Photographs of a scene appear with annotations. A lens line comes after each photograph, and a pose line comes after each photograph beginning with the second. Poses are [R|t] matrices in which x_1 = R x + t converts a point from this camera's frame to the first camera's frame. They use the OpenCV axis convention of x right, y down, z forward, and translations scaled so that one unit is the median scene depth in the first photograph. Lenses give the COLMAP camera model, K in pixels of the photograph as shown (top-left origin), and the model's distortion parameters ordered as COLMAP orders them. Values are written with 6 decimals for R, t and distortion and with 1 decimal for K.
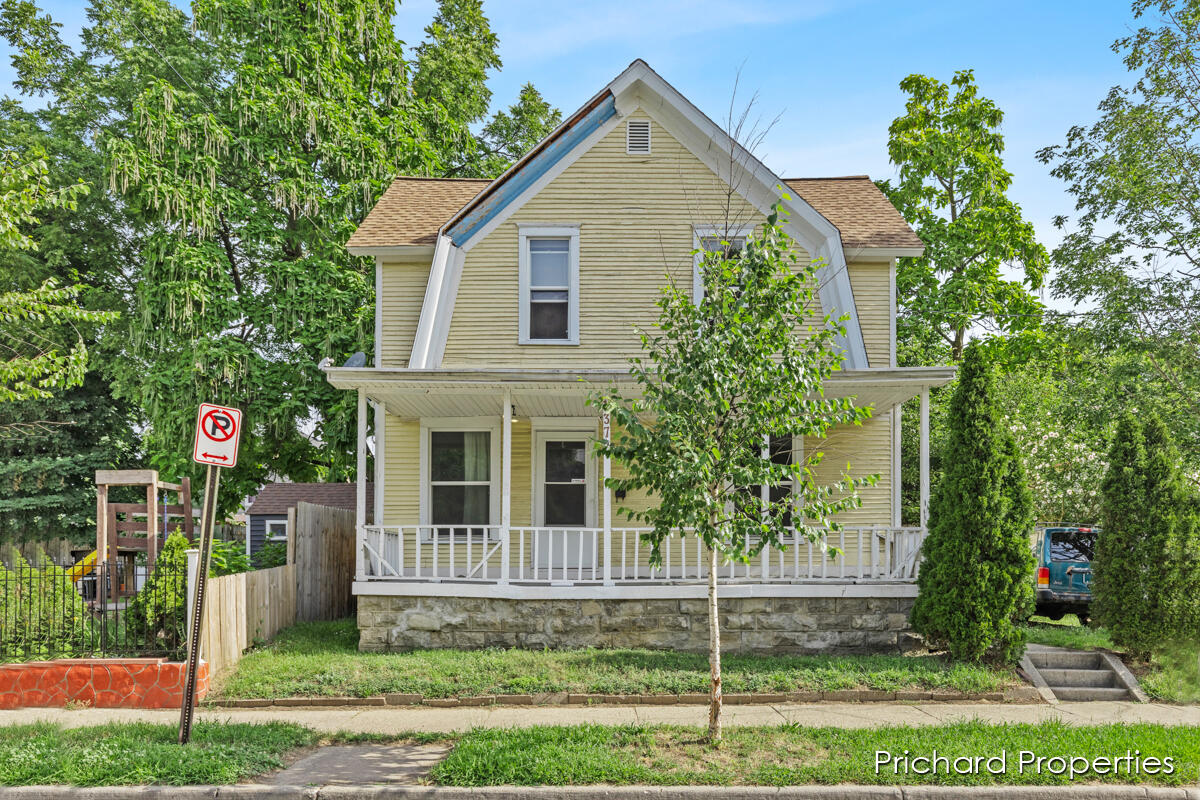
lens RADIAL K [[820.2, 0, 599.6], [0, 820.2, 399.5], [0, 0, 1]] dist [0.005035, -0.005350]
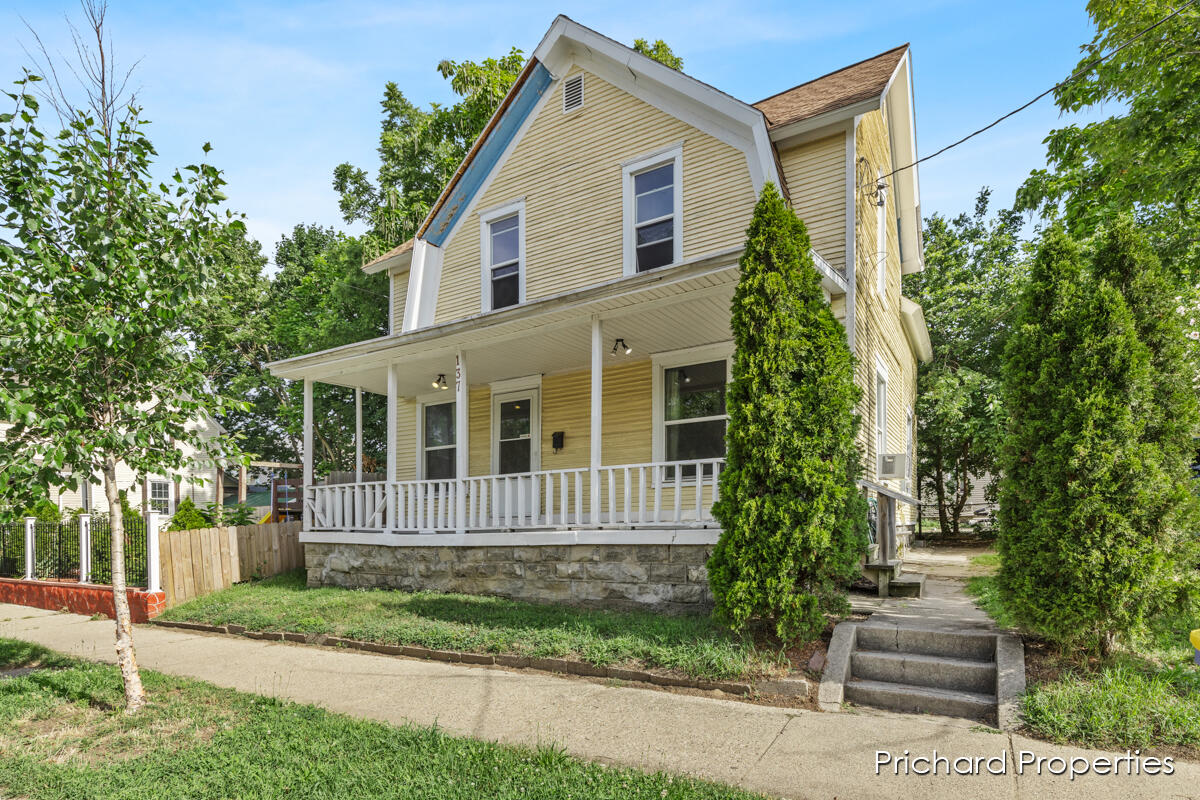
lens RADIAL K [[616.2, 0, 584.5], [0, 616.2, 432.5], [0, 0, 1]] dist [-0.004740, 0.000706]
pose [[0.845594, -0.094404, -0.525413, 0.567563], [0.129504, 0.991114, 0.030343, 0.098814], [0.517880, -0.093701, 0.850306, 0.436589]]
